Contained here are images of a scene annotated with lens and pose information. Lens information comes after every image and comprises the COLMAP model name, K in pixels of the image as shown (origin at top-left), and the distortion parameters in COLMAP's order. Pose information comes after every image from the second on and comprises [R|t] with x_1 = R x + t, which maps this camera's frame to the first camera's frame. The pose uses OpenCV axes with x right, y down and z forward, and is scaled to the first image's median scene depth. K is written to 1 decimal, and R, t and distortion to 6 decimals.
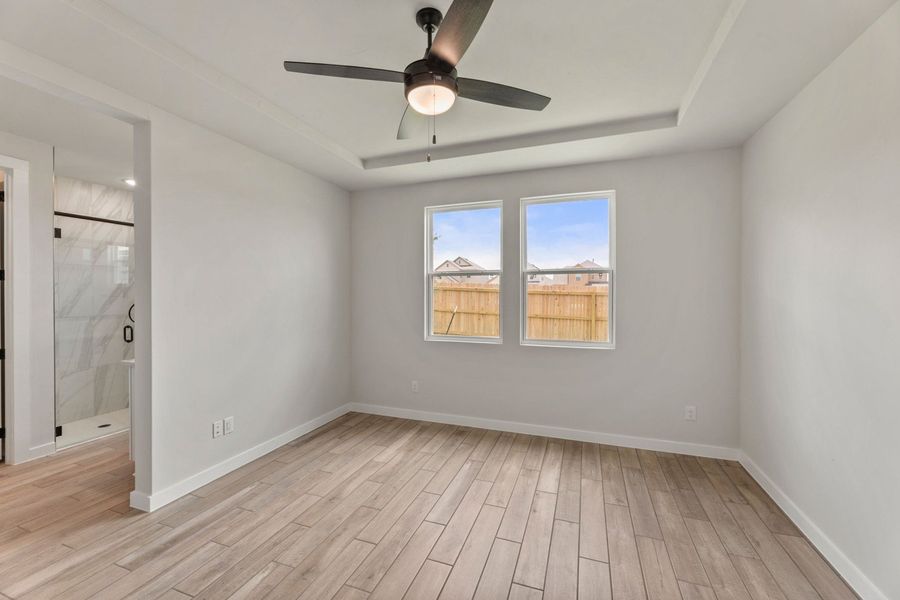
lens RADIAL K [[364.5, 0, 451.3], [0, 364.5, 295.8], [0, 0, 1]] dist [0.001646, 0.000046]
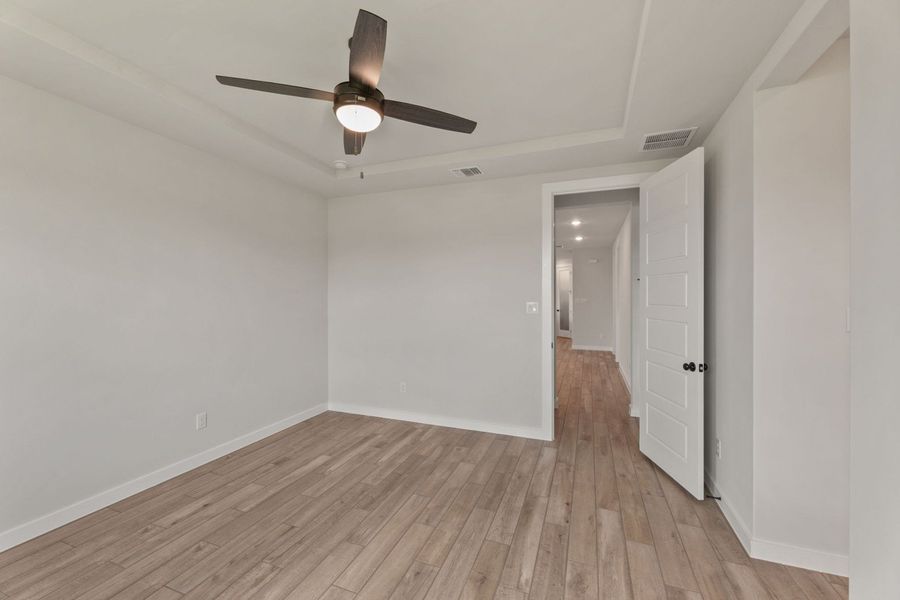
lens RADIAL K [[368.2, 0, 450.2], [0, 368.2, 293.8], [0, 0, 1]] dist [0.001694, 0.000323]
pose [[-0.999875, -0.001170, 0.015768, -0.197457], [-0.001144, 0.999998, 0.001639, -0.009199], [-0.015770, 0.001621, -0.999874, 1.217660]]
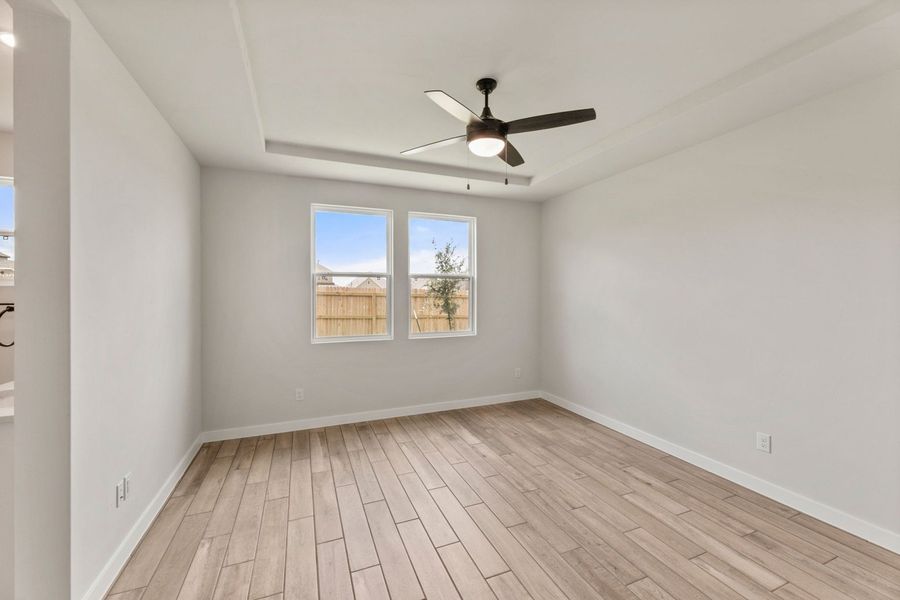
lens RADIAL K [[362.7, 0, 451.6], [0, 362.7, 295.8], [0, 0, 1]] dist [0.001848, 0.000090]
pose [[0.738445, -0.003959, 0.674302, -0.594641], [0.006708, 0.999976, -0.001475, 0.001906], [-0.674280, 0.005612, 0.738454, 0.073335]]
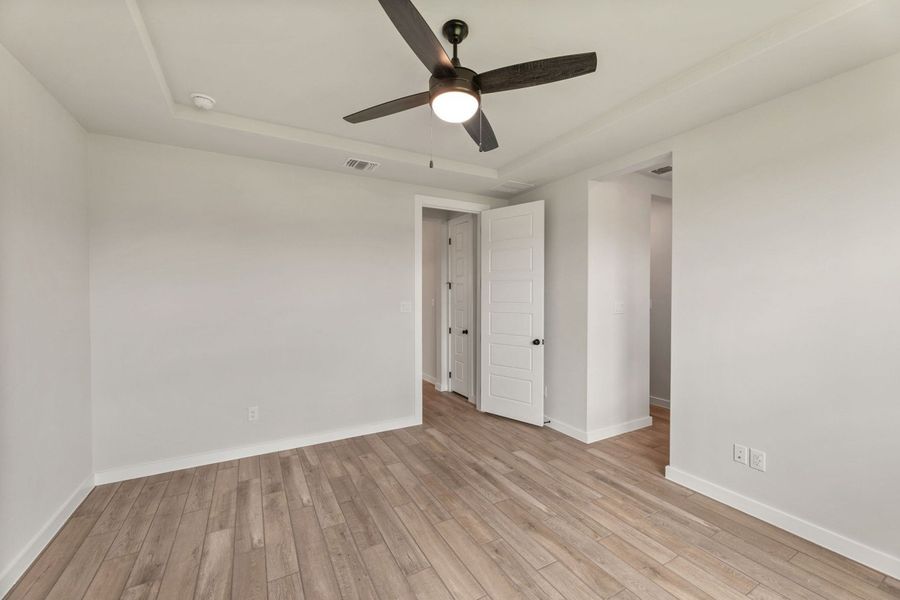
lens RADIAL K [[362.7, 0, 451.6], [0, 362.7, 295.8], [0, 0, 1]] dist [0.001848, 0.000090]
pose [[-0.650810, -0.000632, -0.759241, 0.425297], [-0.006445, 0.999968, 0.004692, -0.007366], [0.759214, 0.007947, -0.650793, 0.965827]]
